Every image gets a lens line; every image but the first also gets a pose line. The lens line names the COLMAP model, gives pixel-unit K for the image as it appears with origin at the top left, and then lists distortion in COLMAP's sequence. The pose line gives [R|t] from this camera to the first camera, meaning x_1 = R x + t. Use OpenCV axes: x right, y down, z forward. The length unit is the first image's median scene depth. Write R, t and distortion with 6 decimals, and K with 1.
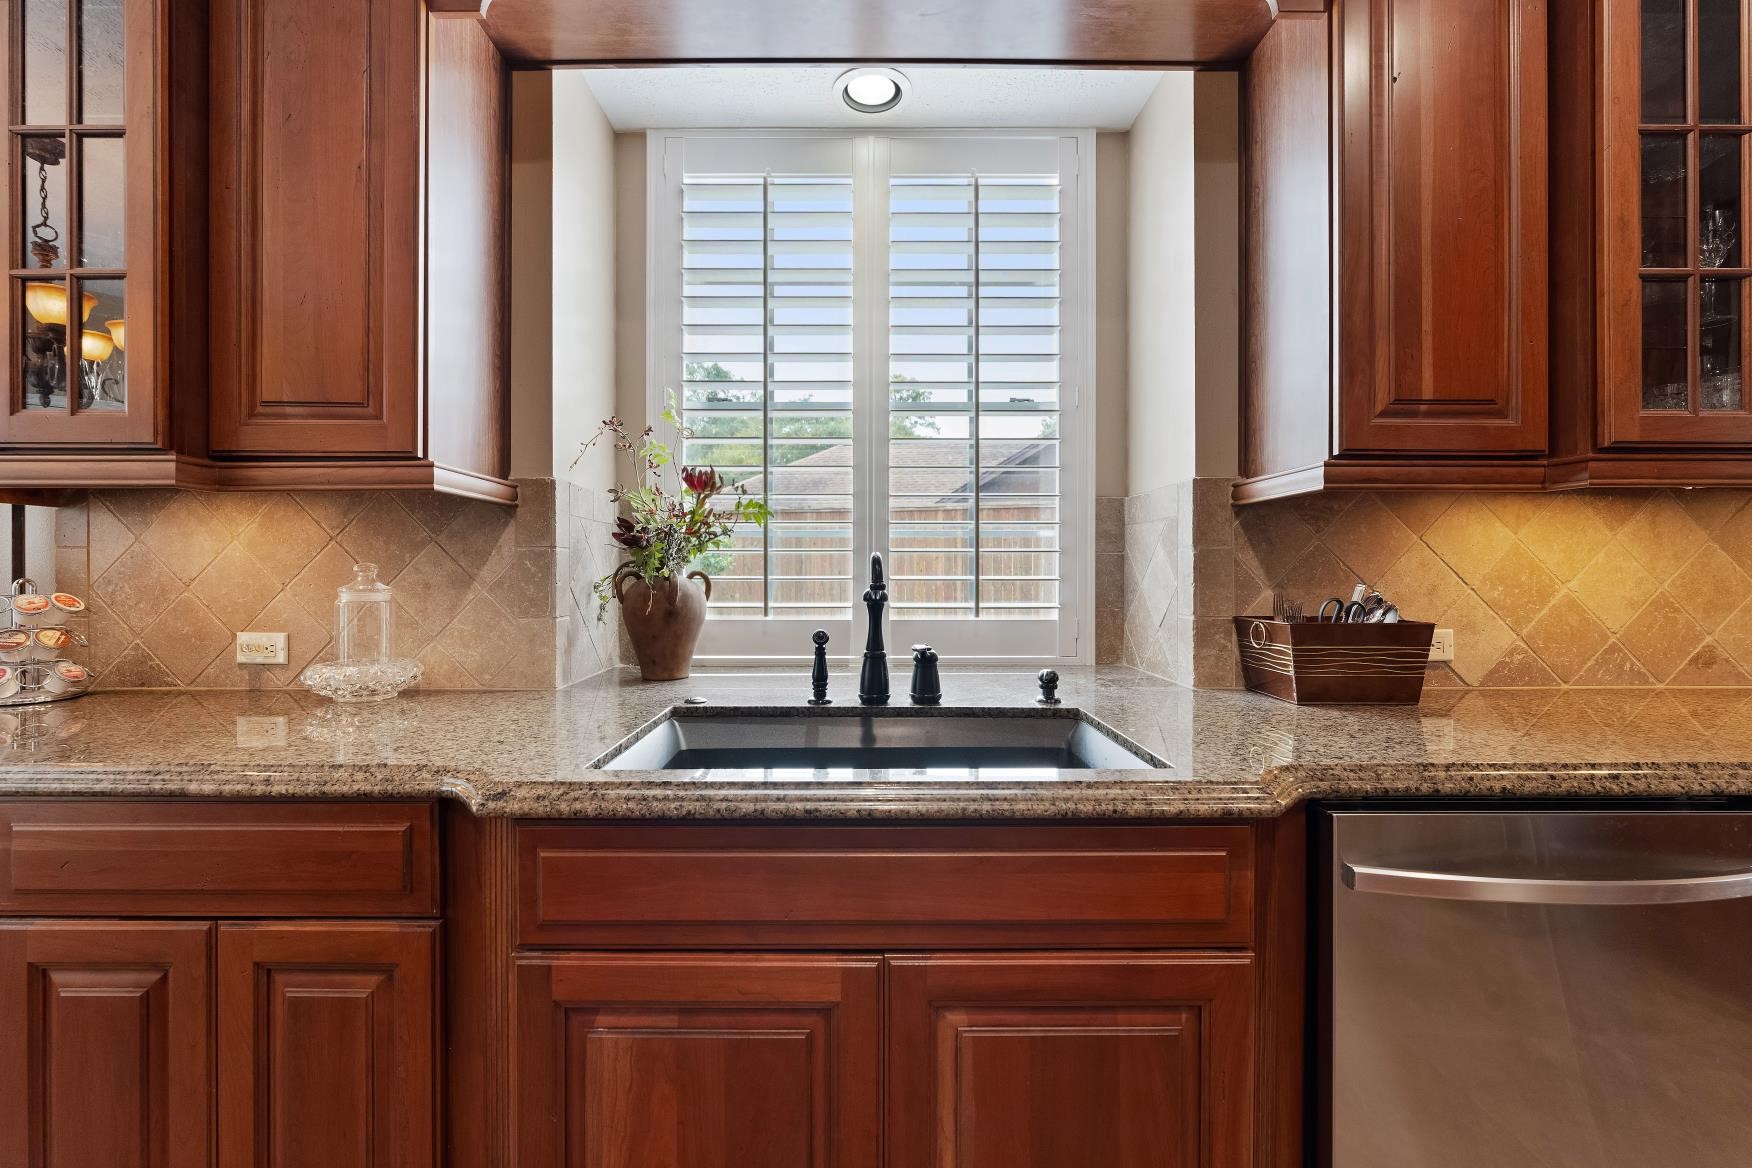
lens RADIAL K [[682.6, 0, 876.0], [0, 682.6, 584.0], [0, 0, 1]] dist [-0.013373, -0.000039]
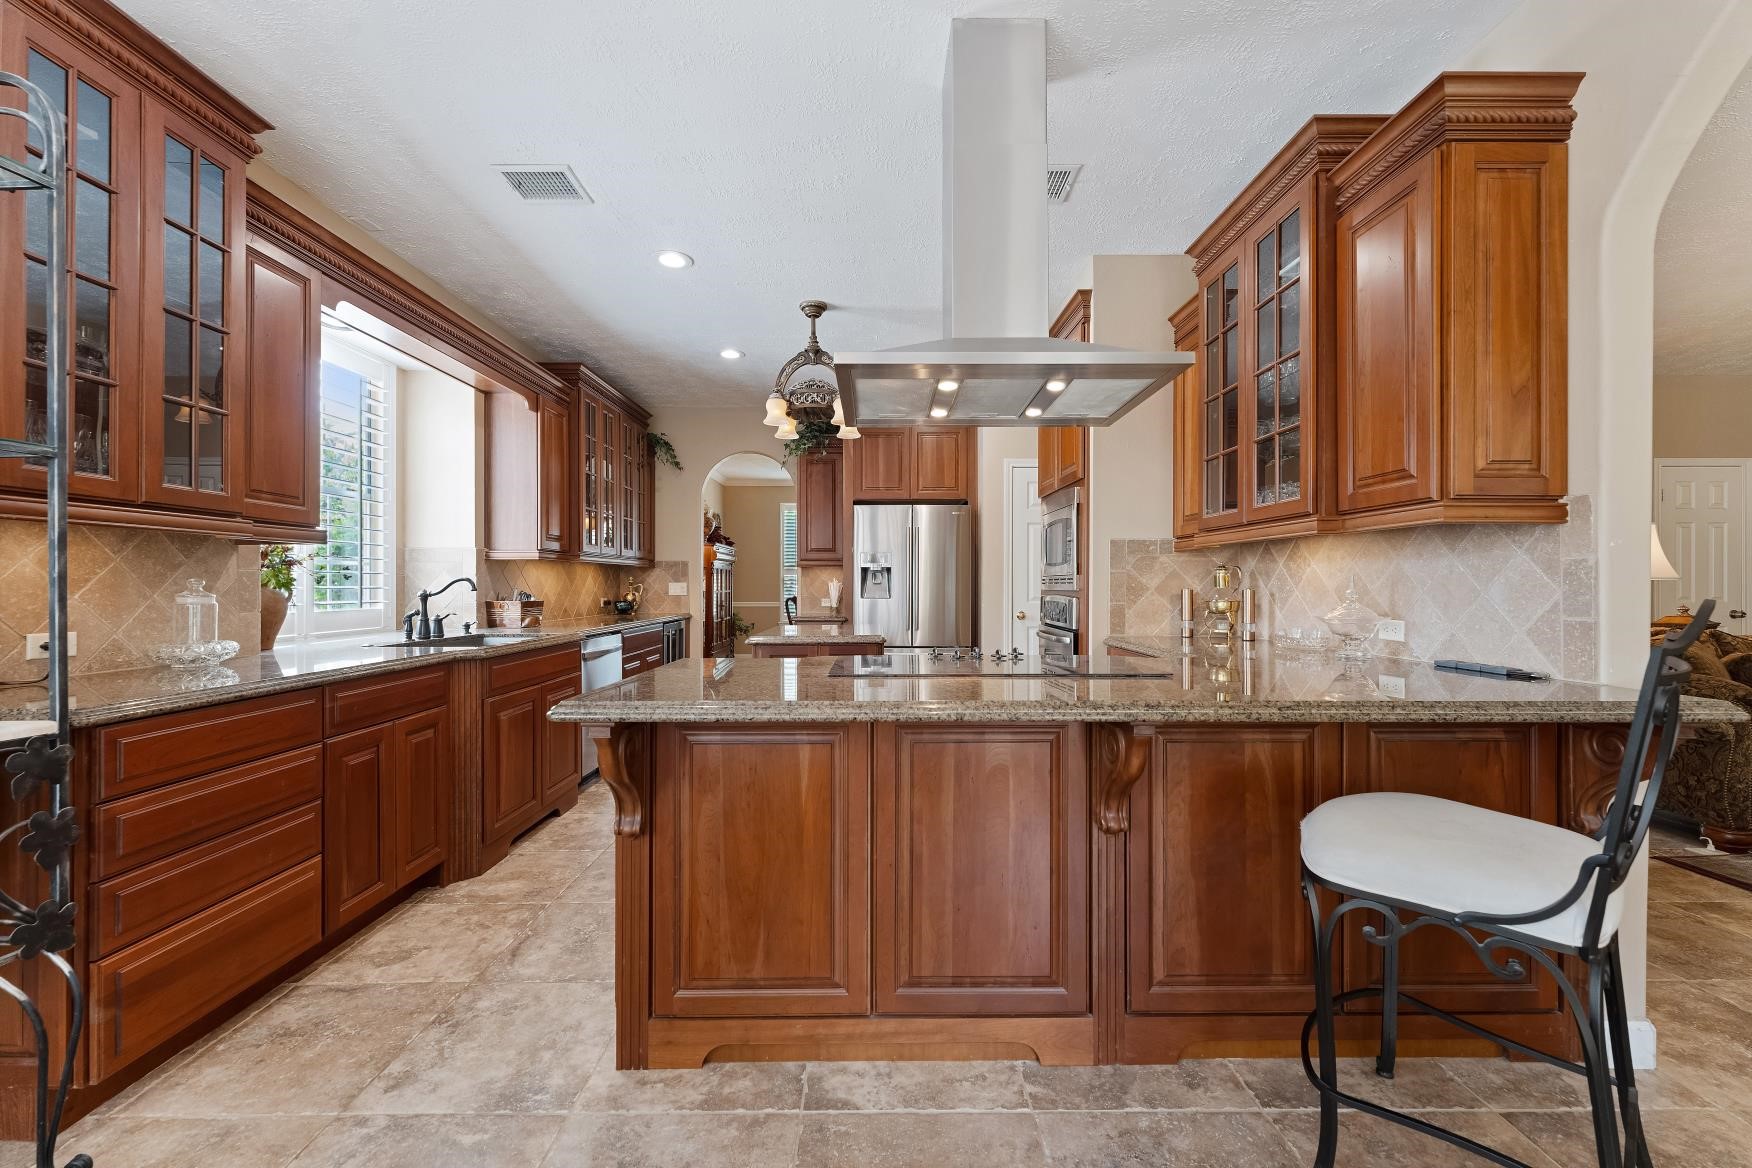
lens RADIAL K [[706.0, 0, 876.0], [0, 706.0, 584.0], [0, 0, 1]] dist [0.002619, 0.000285]
pose [[0.007515, -0.002740, 0.999968, -2.420270], [0.009248, 0.999954, 0.002671, -0.008920], [-0.999929, 0.009228, 0.007540, -0.578866]]
